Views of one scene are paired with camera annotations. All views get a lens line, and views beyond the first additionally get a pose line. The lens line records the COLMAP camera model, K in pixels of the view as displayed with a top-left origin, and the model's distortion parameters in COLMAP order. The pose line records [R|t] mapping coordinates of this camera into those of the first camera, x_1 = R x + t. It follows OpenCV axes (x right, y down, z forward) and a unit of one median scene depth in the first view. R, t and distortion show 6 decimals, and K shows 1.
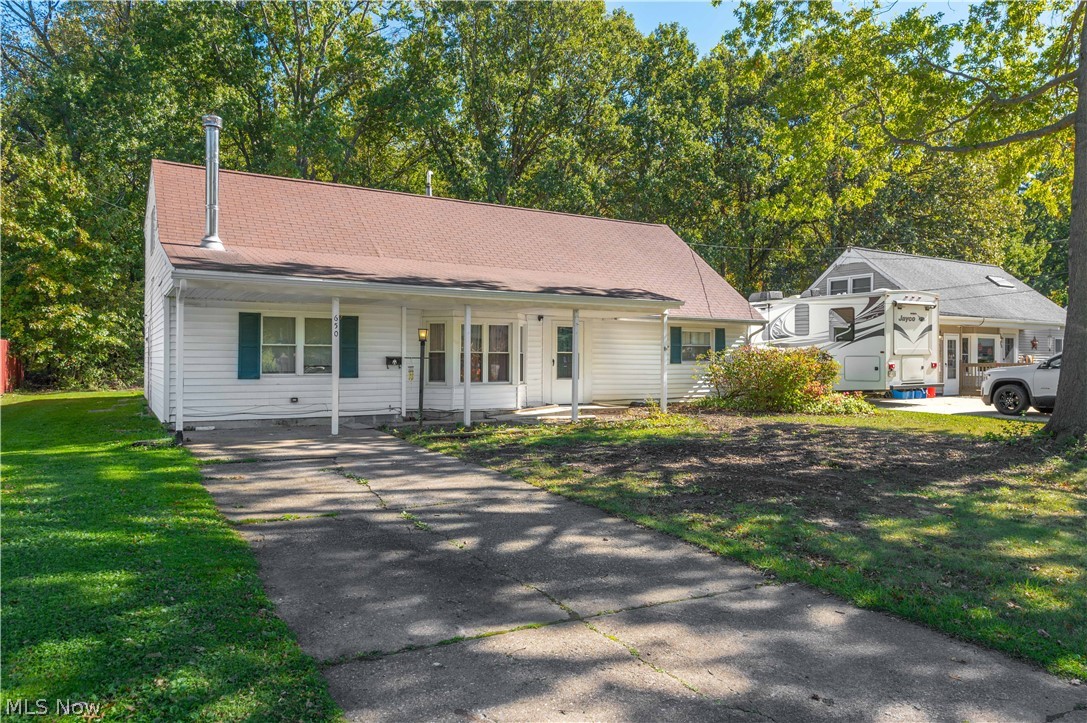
lens RADIAL K [[721.5, 0, 543.3], [0, 721.5, 359.5], [0, 0, 1]] dist [0.027129, 0.002372]
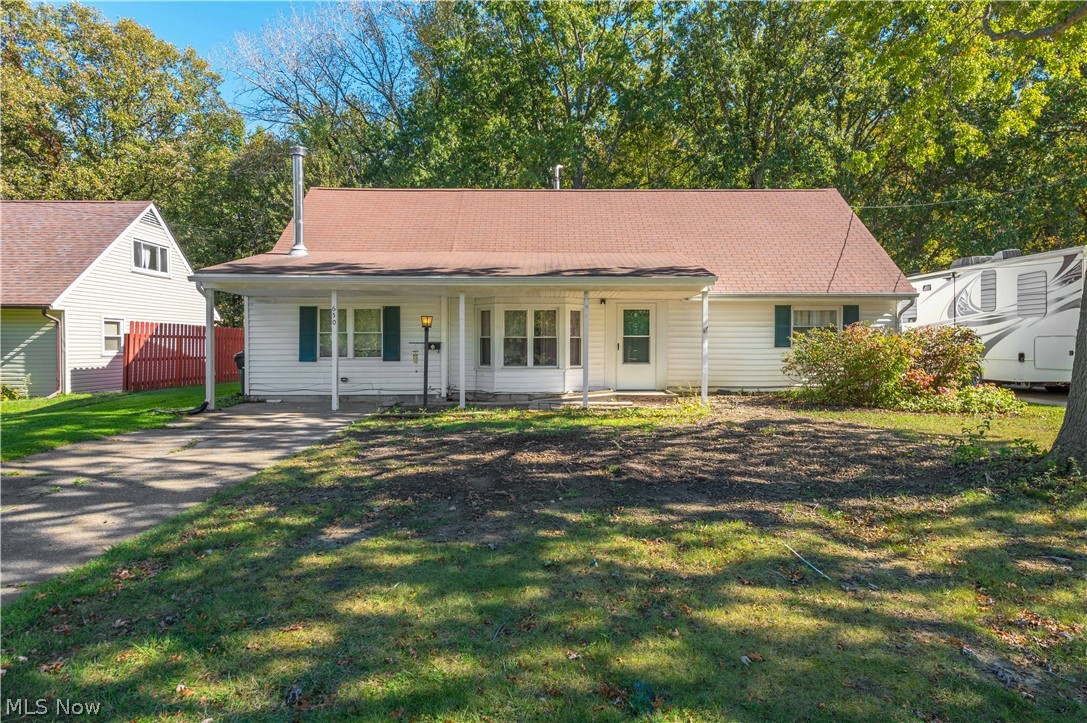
lens RADIAL K [[672.2, 0, 543.1], [0, 672.2, 364.7], [0, 0, 1]] dist [0.006238, 0.000176]
pose [[0.870593, 0.008007, -0.491939, 0.412018], [0.005420, 0.999651, 0.025863, 0.004484], [0.491975, -0.025182, 0.870245, 0.183327]]
